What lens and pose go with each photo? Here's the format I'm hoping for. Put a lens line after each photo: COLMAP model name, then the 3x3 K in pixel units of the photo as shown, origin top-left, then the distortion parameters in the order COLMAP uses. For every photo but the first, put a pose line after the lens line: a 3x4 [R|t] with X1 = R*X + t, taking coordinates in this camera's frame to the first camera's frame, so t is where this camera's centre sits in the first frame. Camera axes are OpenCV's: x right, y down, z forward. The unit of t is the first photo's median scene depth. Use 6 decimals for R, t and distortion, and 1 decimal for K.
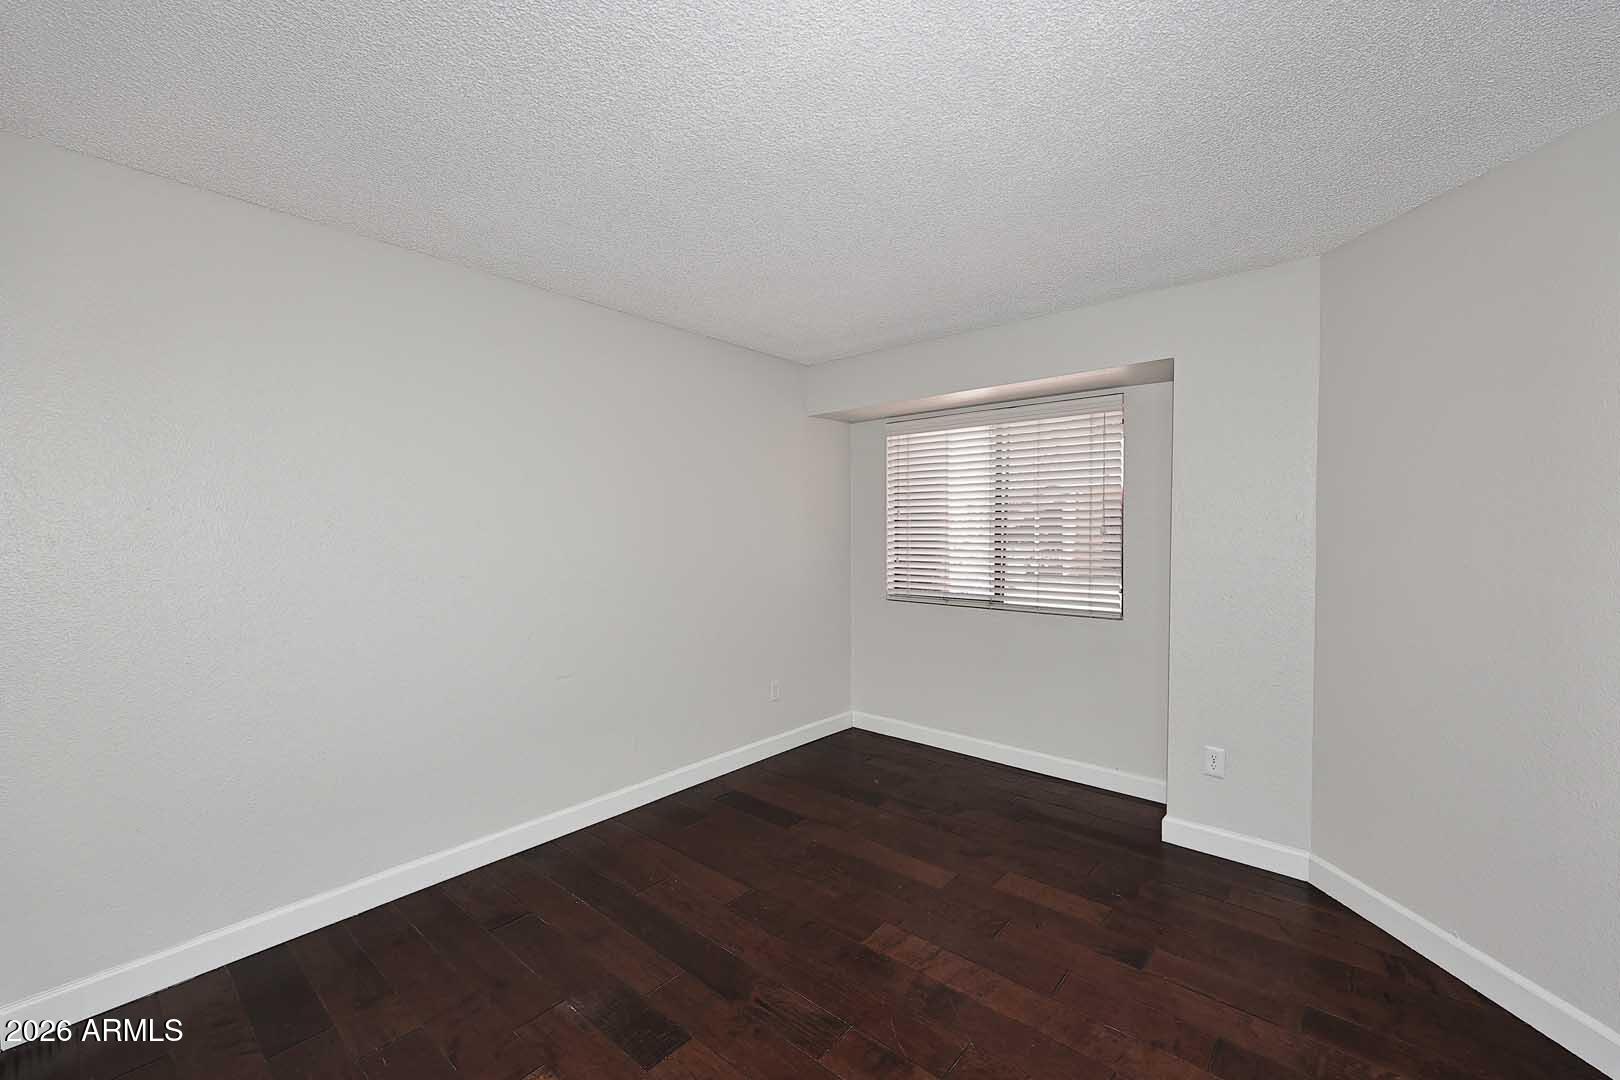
lens RADIAL K [[652.5, 0, 813.1], [0, 652.5, 541.2], [0, 0, 1]] dist [0.004214, -0.000218]
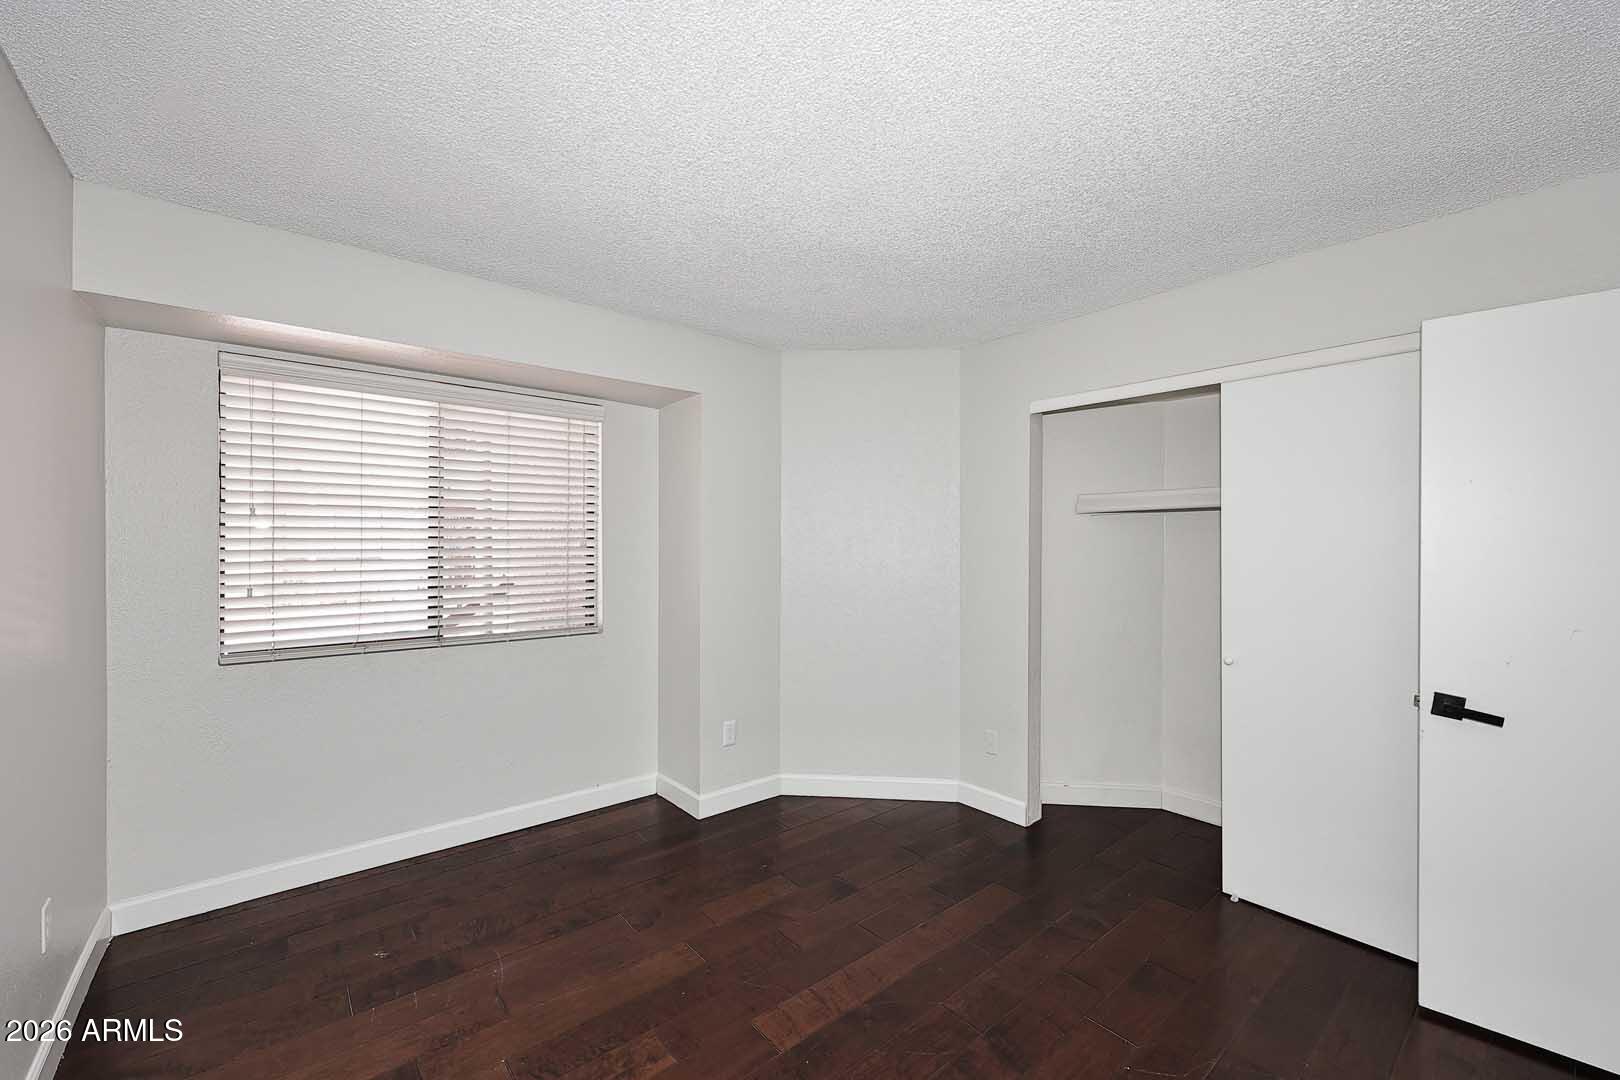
lens RADIAL K [[652.5, 0, 818.7], [0, 652.5, 549.9], [0, 0, 1]] dist [0.004214, -0.000218]
pose [[0.167305, -0.015433, 0.985784, -0.484876], [0.008135, 0.999865, 0.014273, -0.019792], [-0.985872, 0.005631, 0.167408, 0.544871]]
